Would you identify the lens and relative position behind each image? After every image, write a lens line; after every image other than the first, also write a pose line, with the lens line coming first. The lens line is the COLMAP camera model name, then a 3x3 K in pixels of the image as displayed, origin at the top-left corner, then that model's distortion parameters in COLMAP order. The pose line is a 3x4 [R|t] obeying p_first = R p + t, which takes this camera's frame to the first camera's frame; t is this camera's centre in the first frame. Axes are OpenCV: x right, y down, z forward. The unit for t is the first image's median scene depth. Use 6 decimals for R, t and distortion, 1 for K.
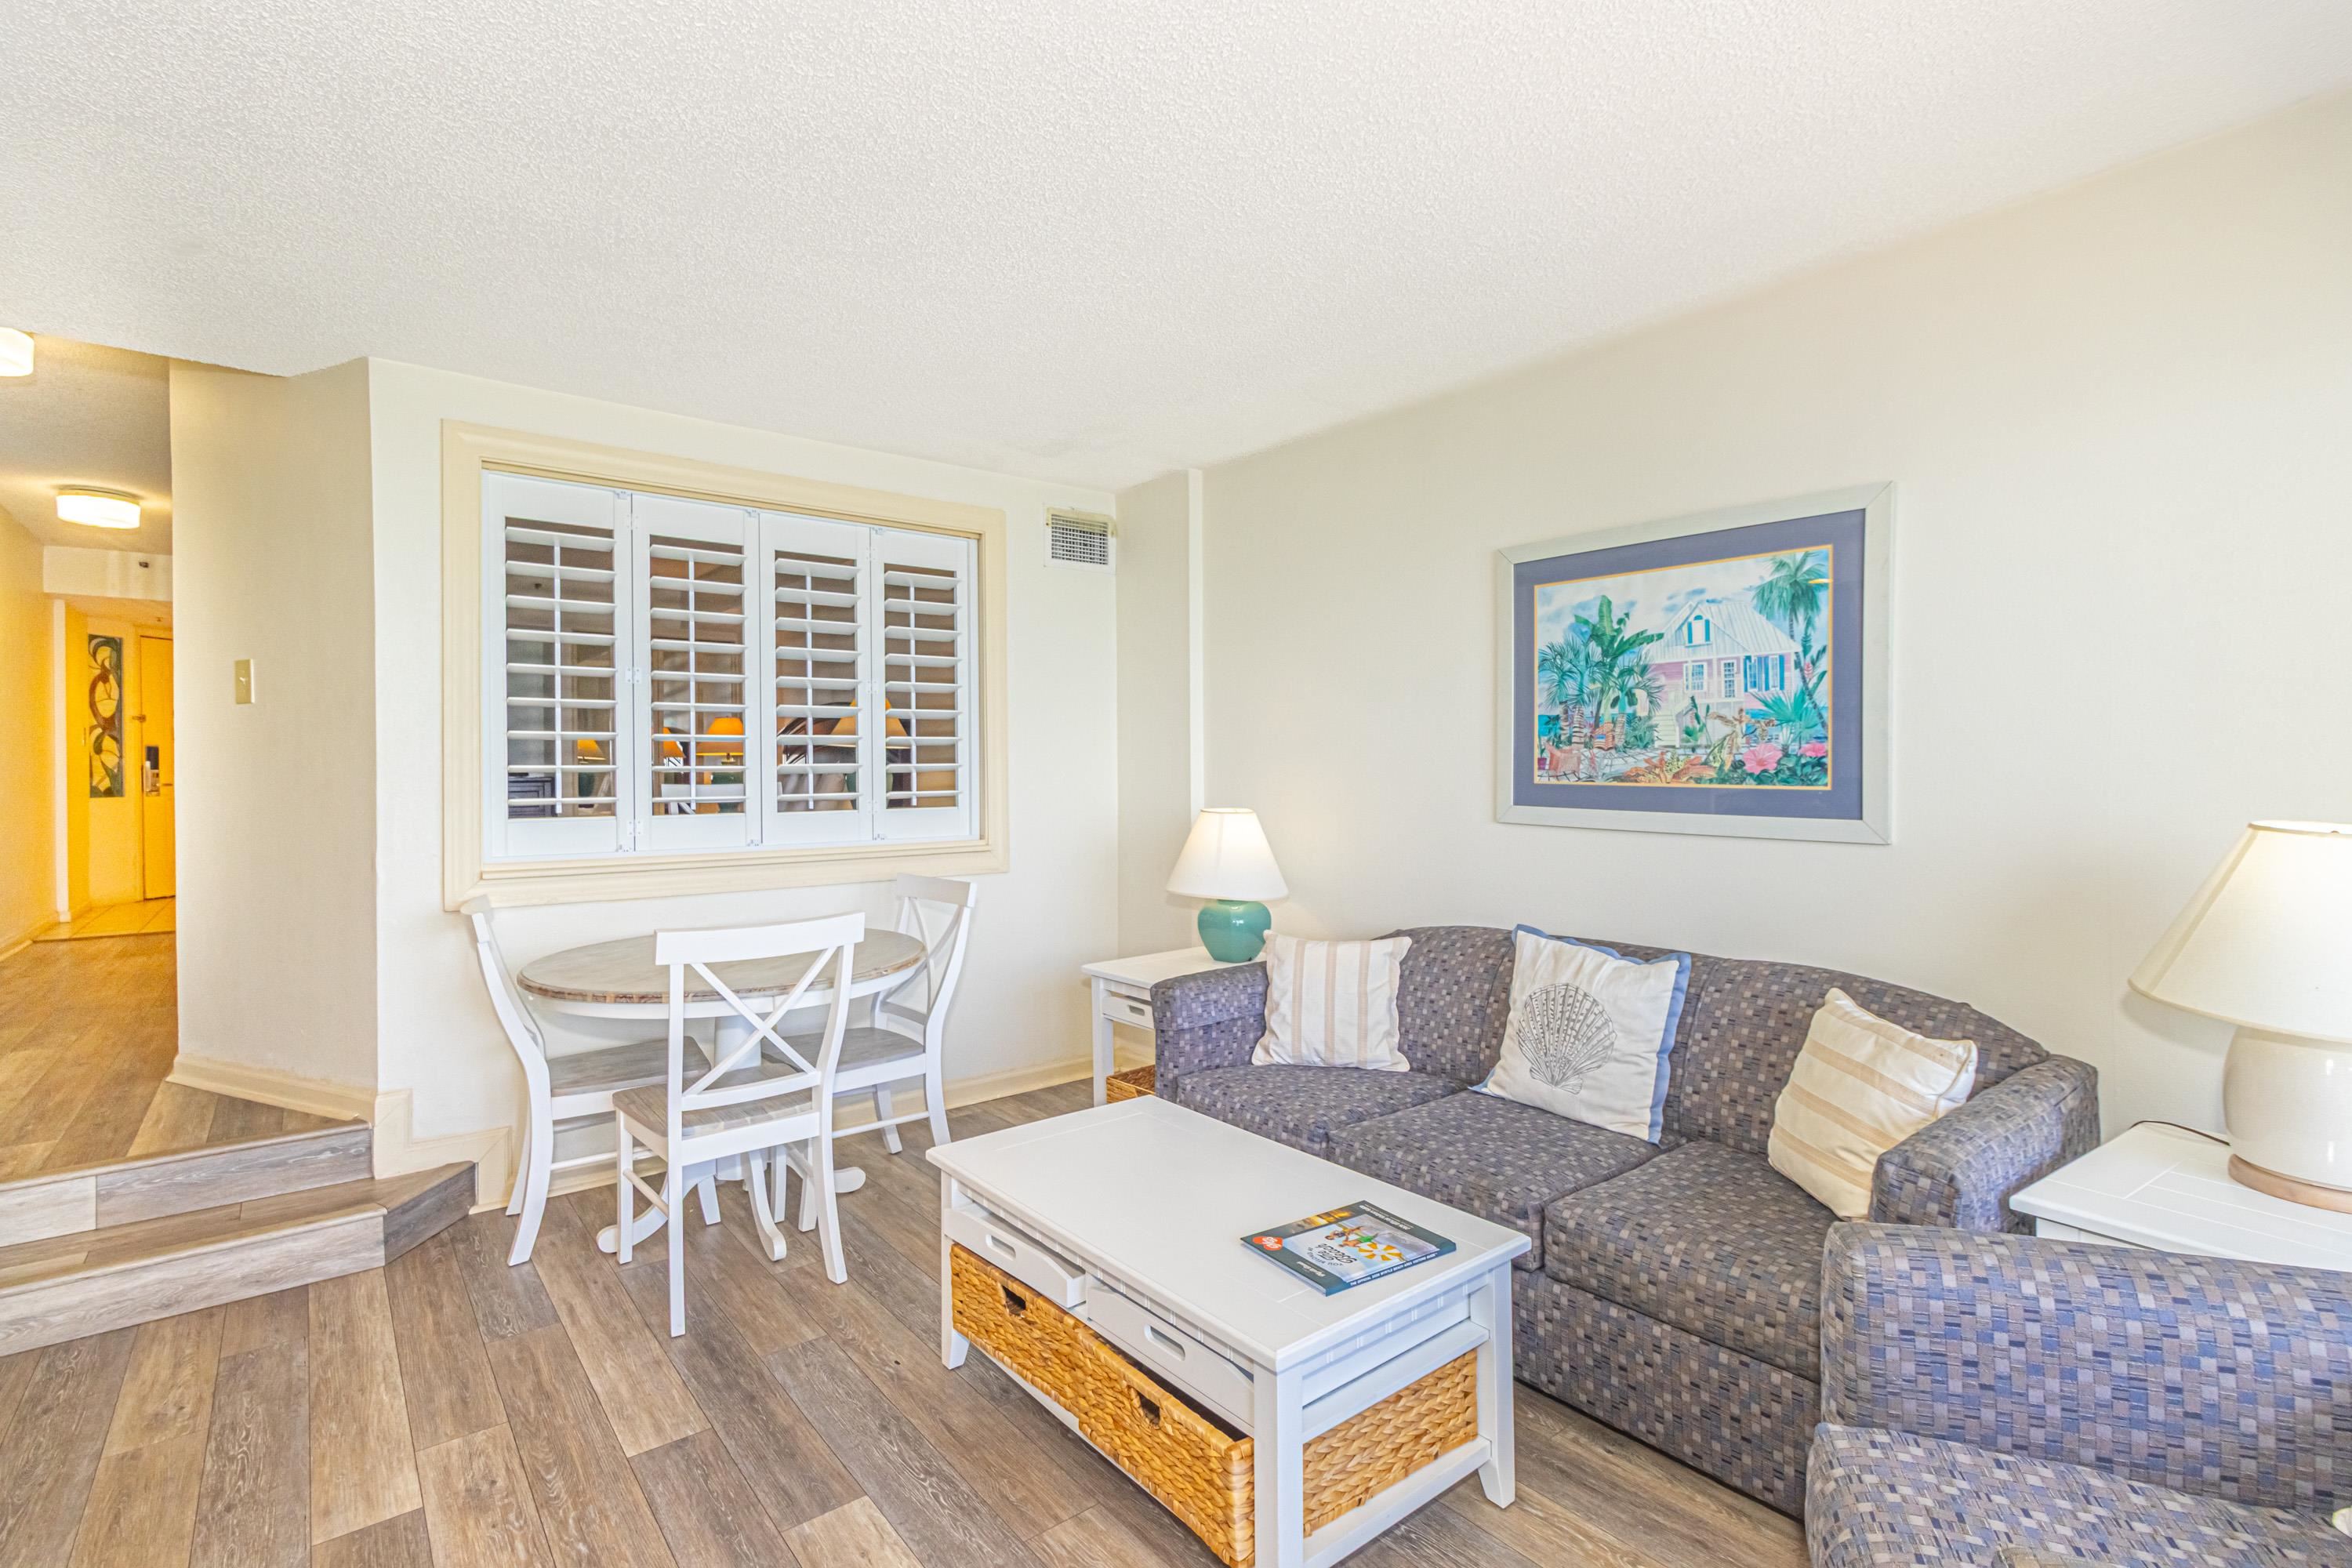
lens RADIAL K [[1091.0, 0, 1163.8], [0, 1091.0, 772.5], [0, 0, 1]] dist [0.002970, 0.000915]
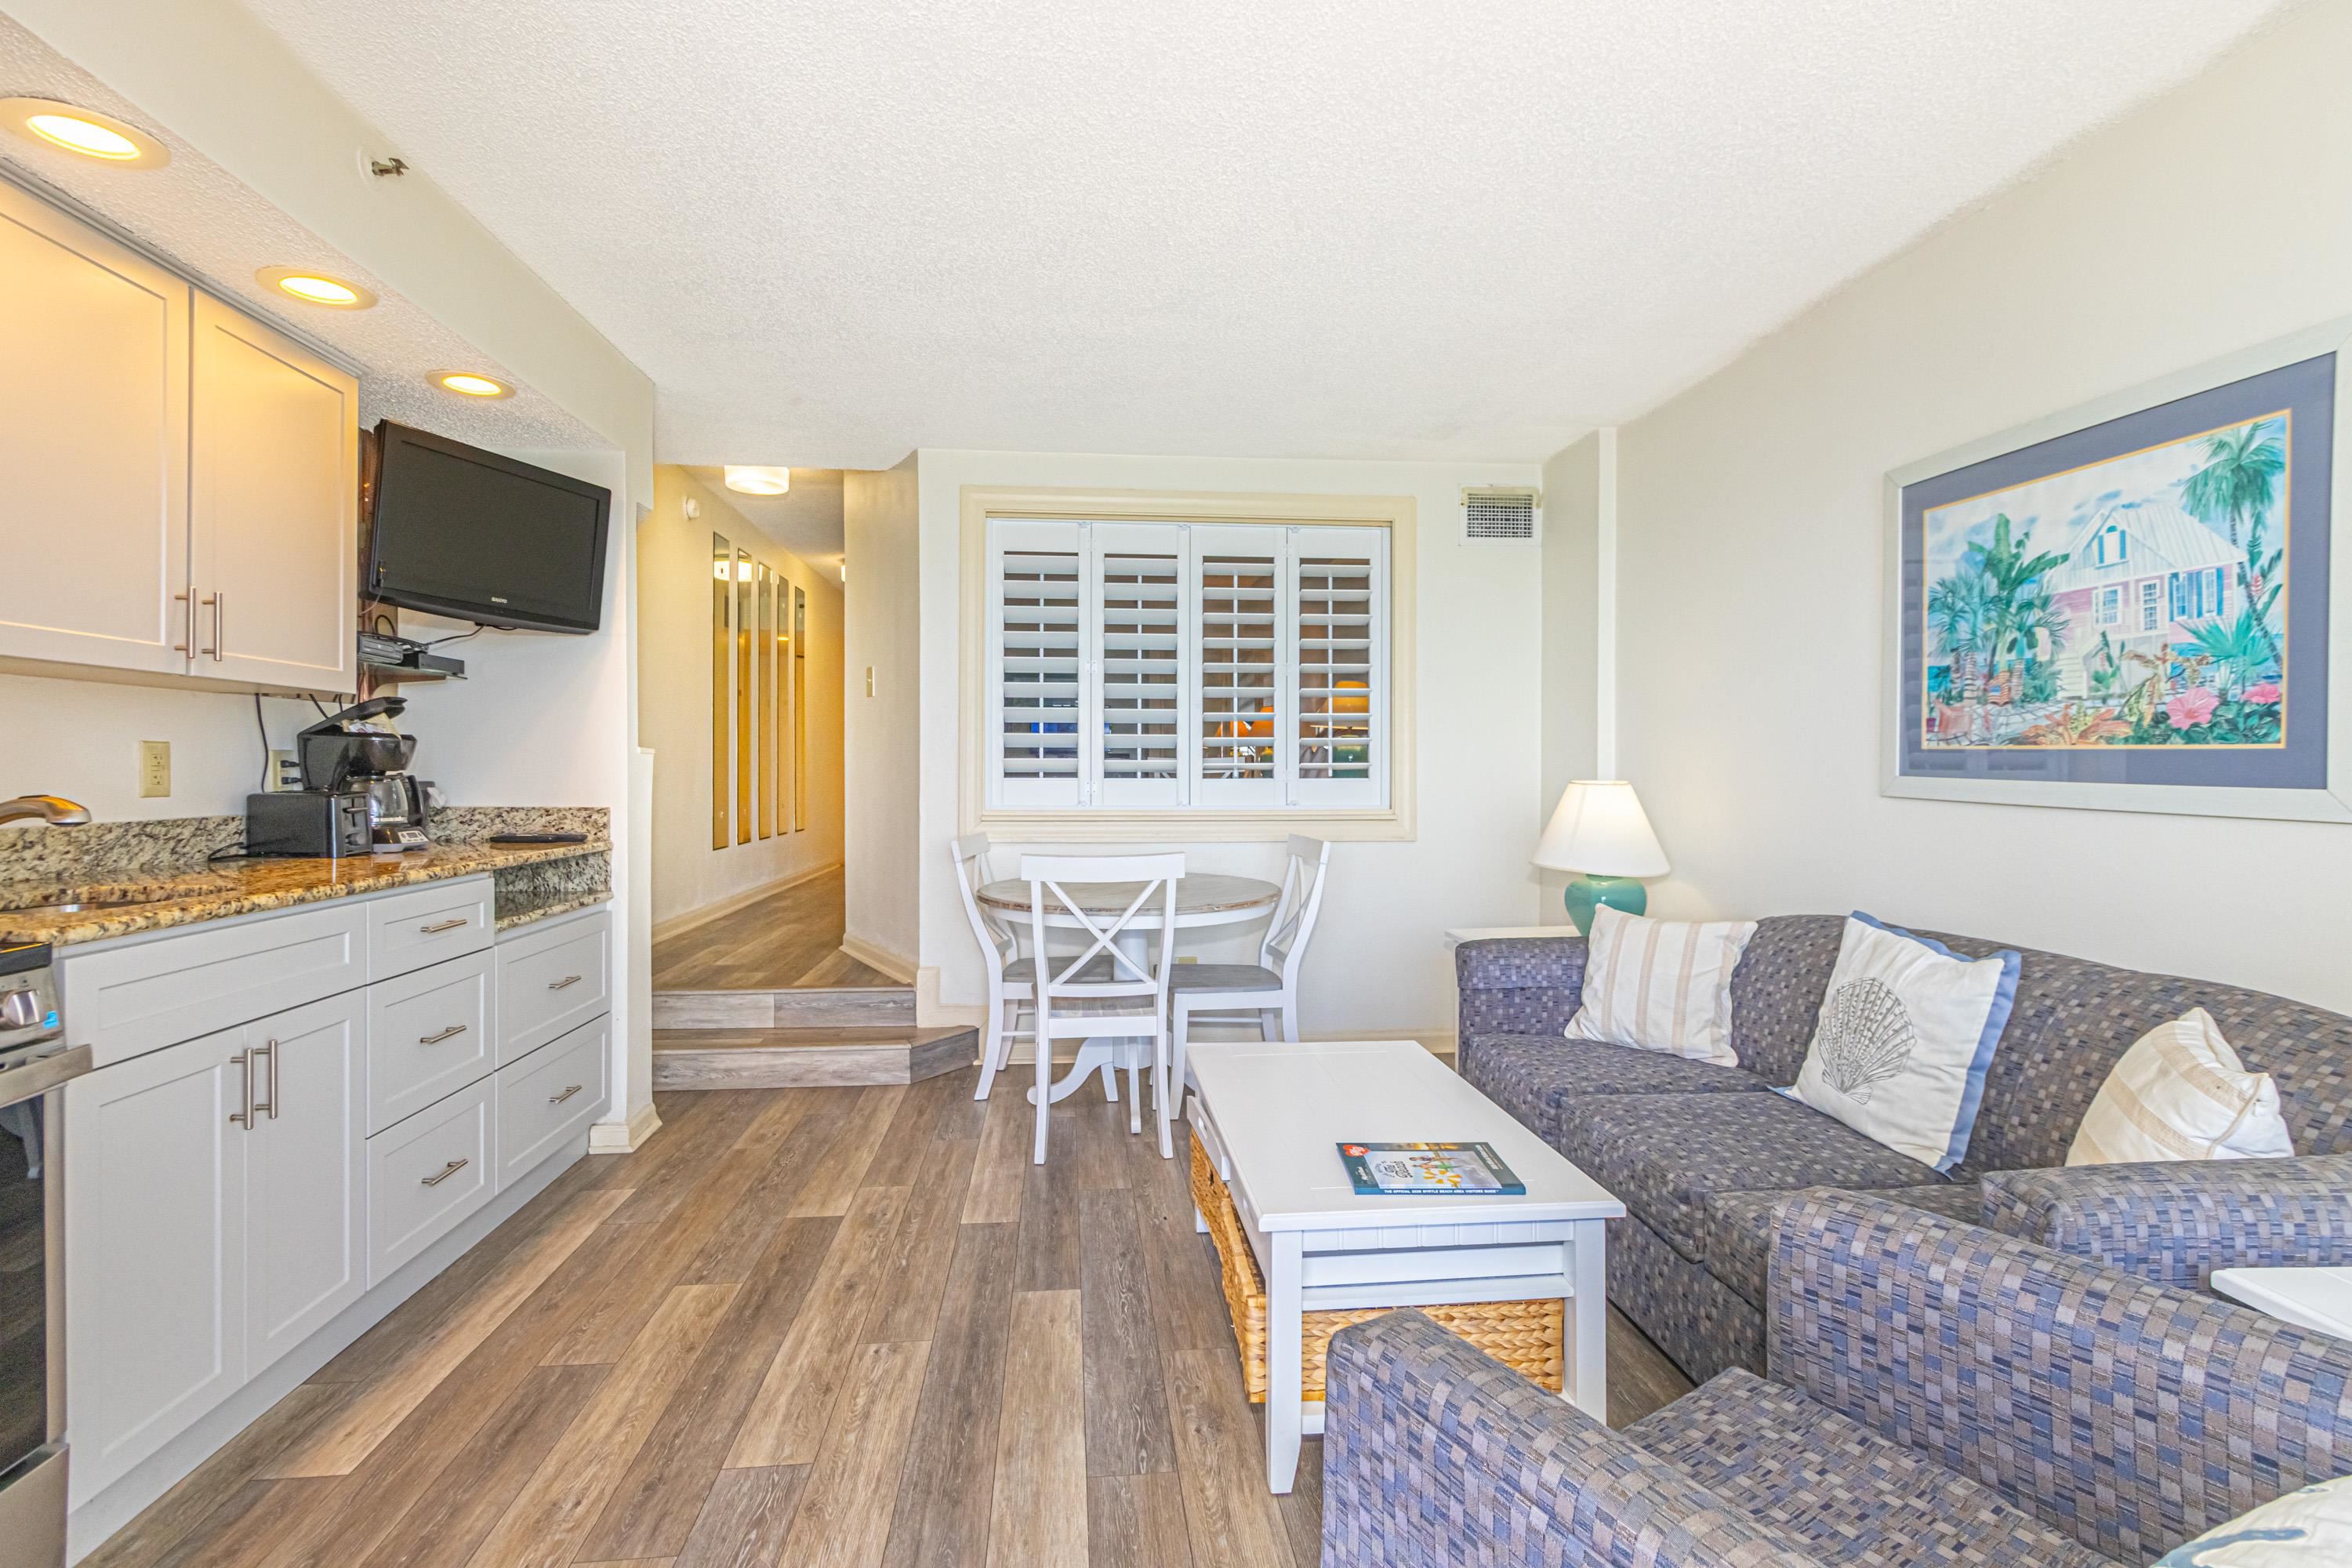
lens RADIAL K [[1086.3, 0, 1167.9], [0, 1086.3, 777.3], [0, 0, 1]] dist [0.002224, 0.000246]
pose [[0.839107, 0.013342, -0.543802, 0.334255], [-0.008283, 0.999897, 0.011751, 0.028737], [0.543903, -0.005356, 0.839131, -0.009007]]
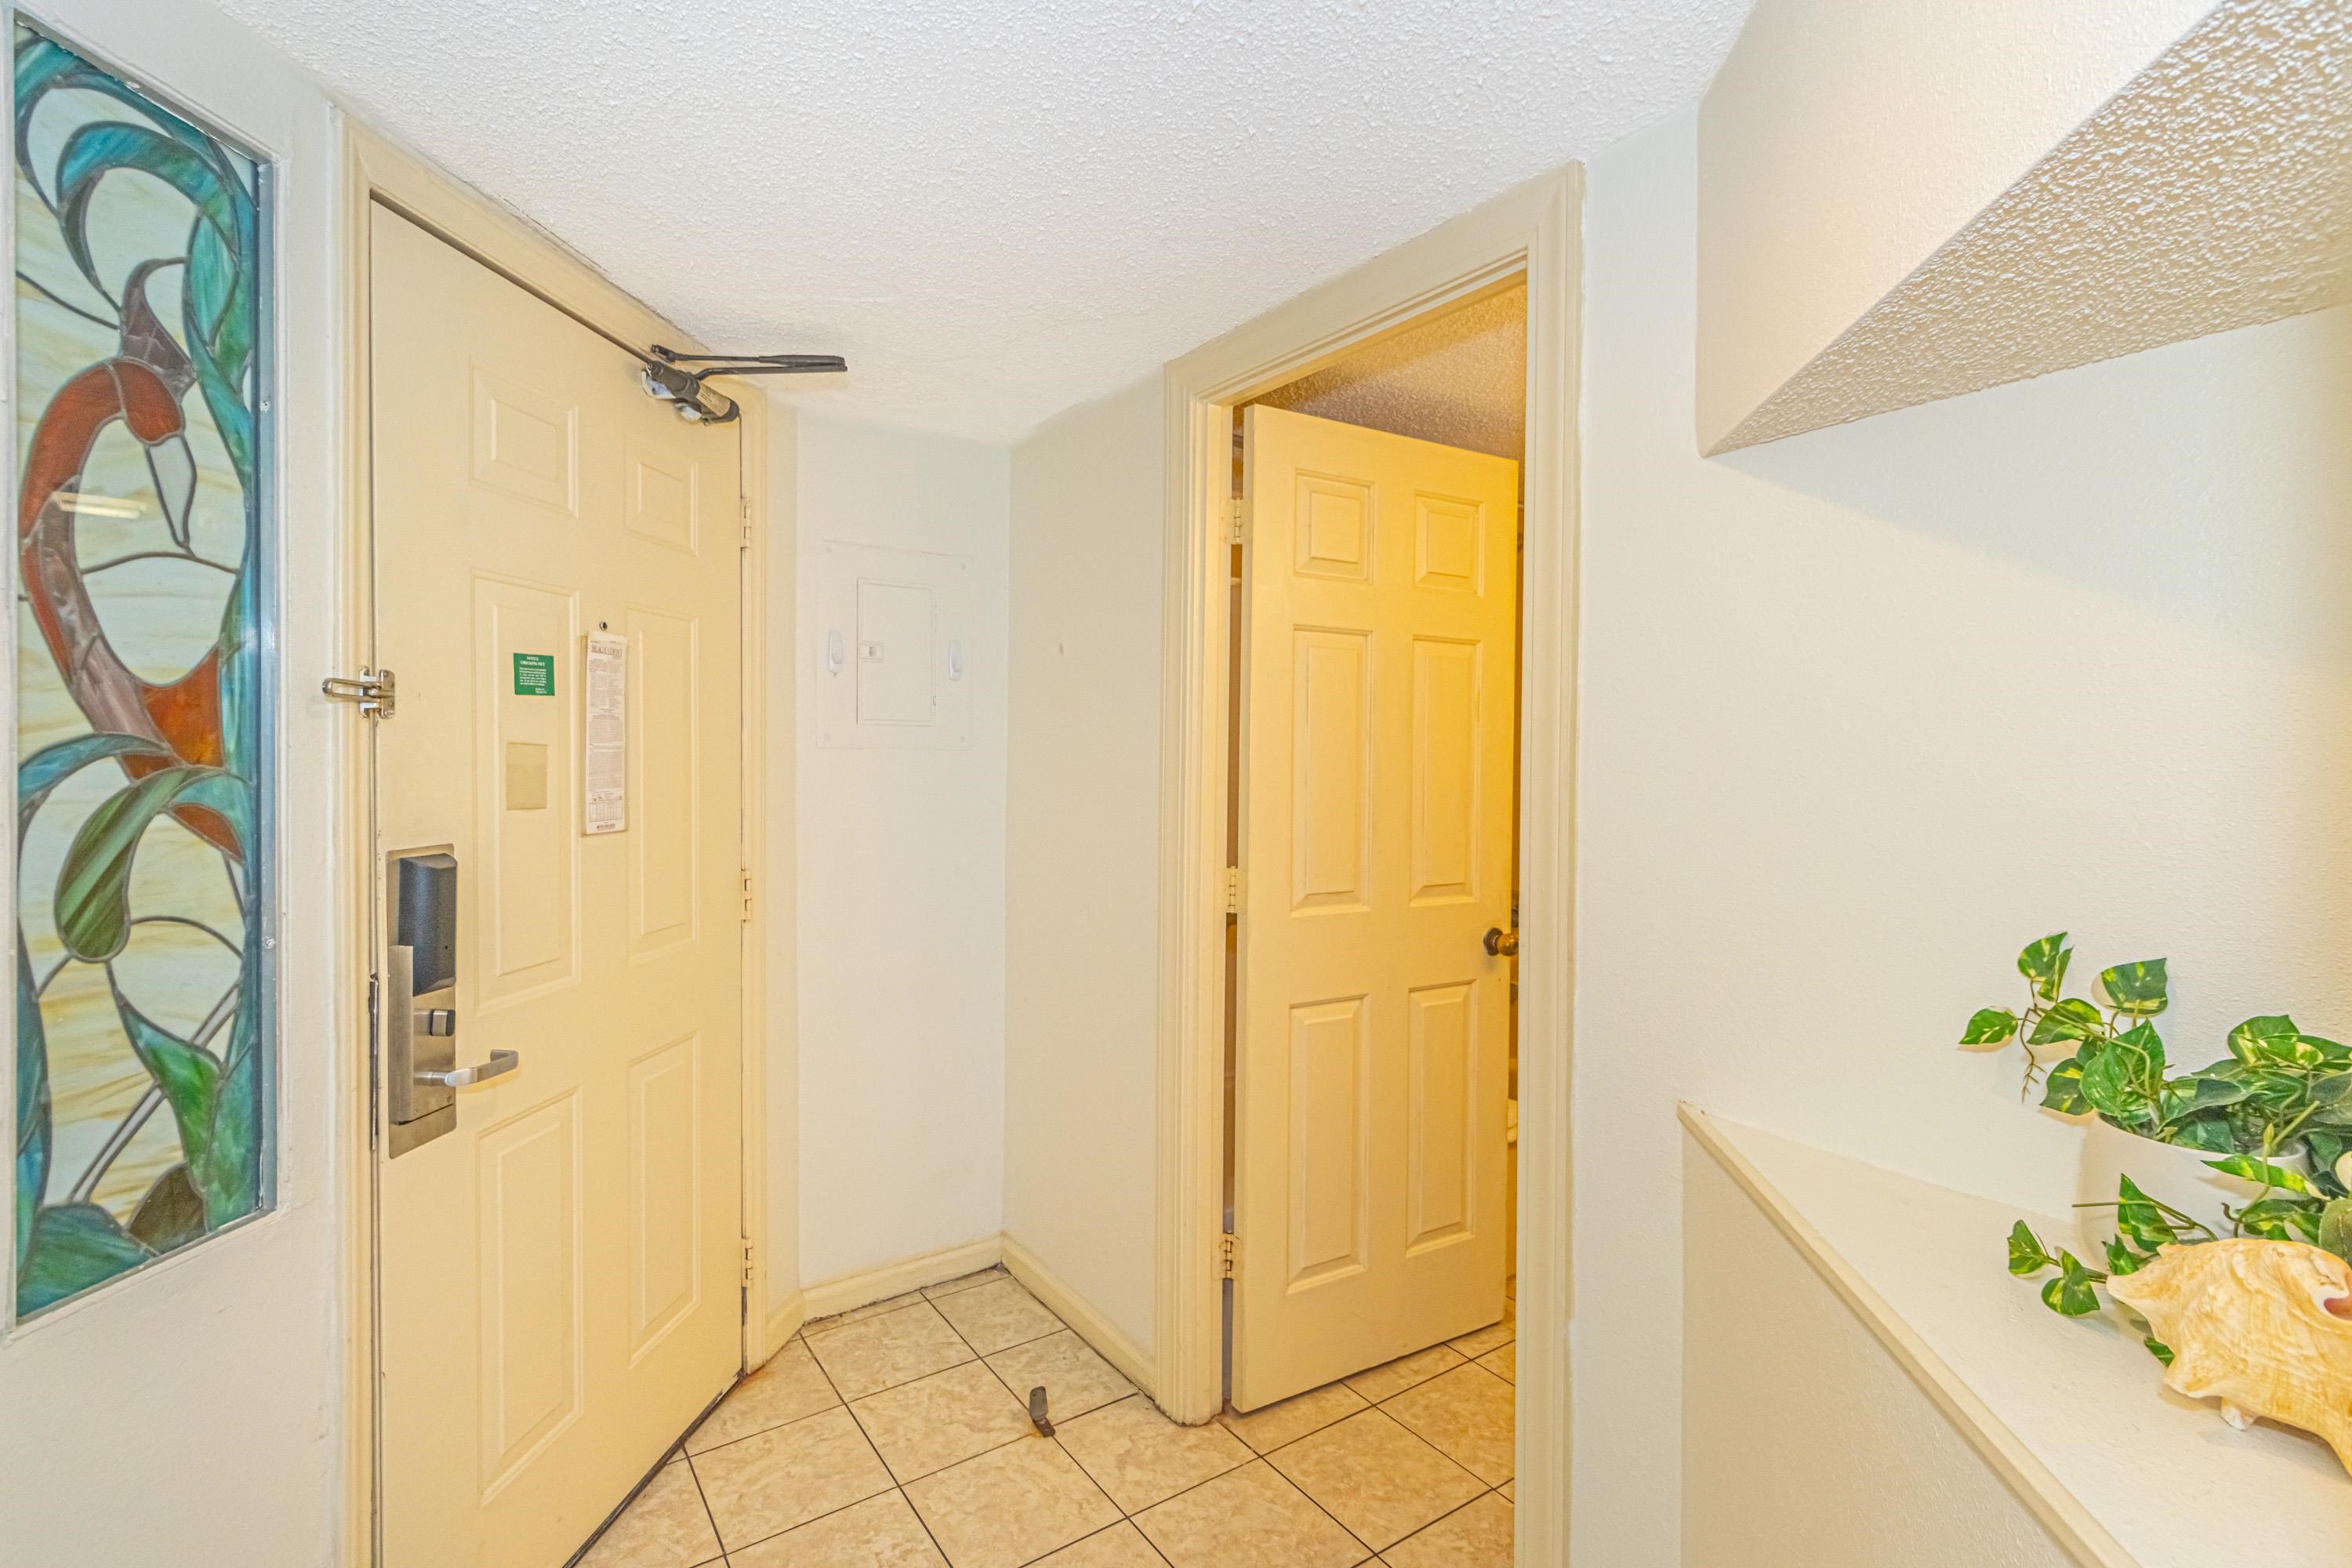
lens RADIAL K [[1091.0, 0, 1163.8], [0, 1091.0, 772.5], [0, 0, 1]] dist [0.002970, 0.000915]
pose [[0.997206, 0.016107, -0.072940, -2.281205], [-0.015414, 0.999831, 0.010058, -0.116659], [0.073090, -0.008906, 0.997286, 2.398228]]
